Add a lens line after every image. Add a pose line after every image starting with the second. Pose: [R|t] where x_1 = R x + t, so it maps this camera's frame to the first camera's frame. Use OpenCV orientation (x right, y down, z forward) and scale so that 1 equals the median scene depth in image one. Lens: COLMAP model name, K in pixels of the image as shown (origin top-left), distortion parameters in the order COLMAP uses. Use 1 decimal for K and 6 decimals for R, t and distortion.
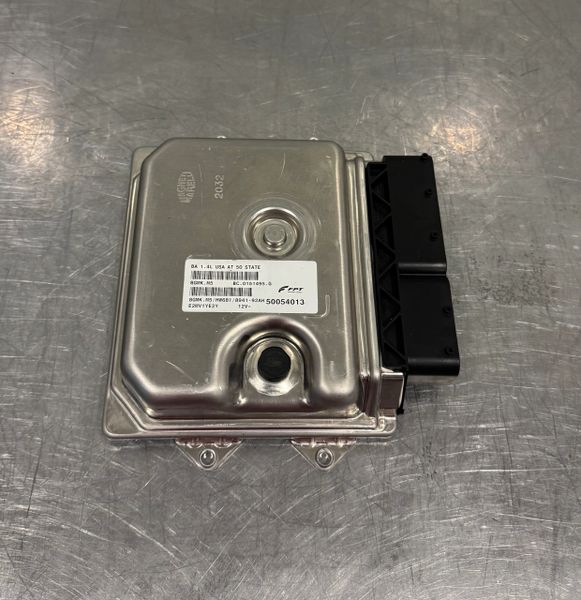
lens RADIAL K [[656.8, 0, 290.5], [0, 656.8, 300.0], [0, 0, 1]] dist [0.013308, -0.008117]
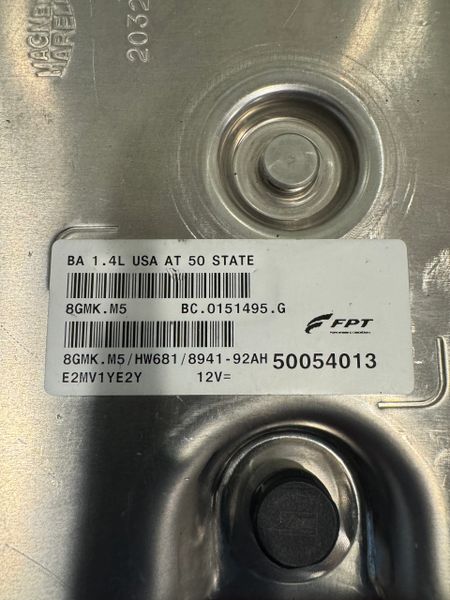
lens RADIAL K [[416.4, 0, 211.6], [0, 416.4, 281.7], [0, 0, 1]] dist [-0.005913, -0.001262]
pose [[0.998787, -0.001632, -0.049218, -0.058860], [0.014709, 0.963713, 0.266536, -0.101516], [0.046997, -0.266936, 0.962568, 0.779308]]
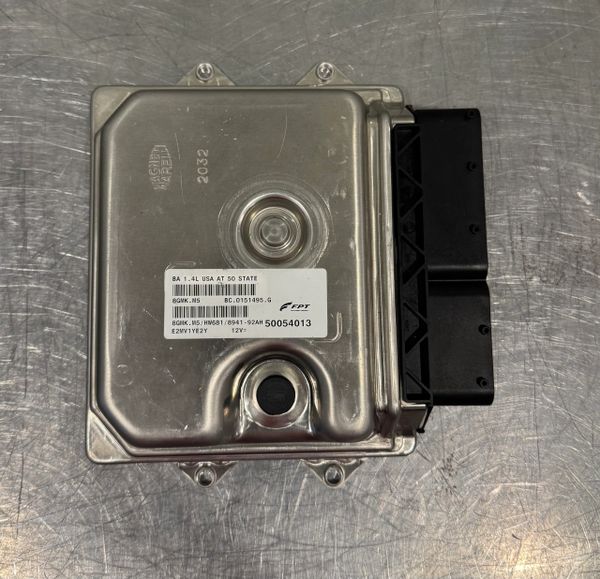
lens RADIAL K [[656.8, 0, 287.2], [0, 656.8, 289.0], [0, 0, 1]] dist [0.013308, -0.008117]
pose [[0.999692, -0.002609, -0.024681, 0.011267], [0.010611, 0.943918, 0.330009, -0.308193], [0.022436, -0.330169, 0.943655, 0.231552]]
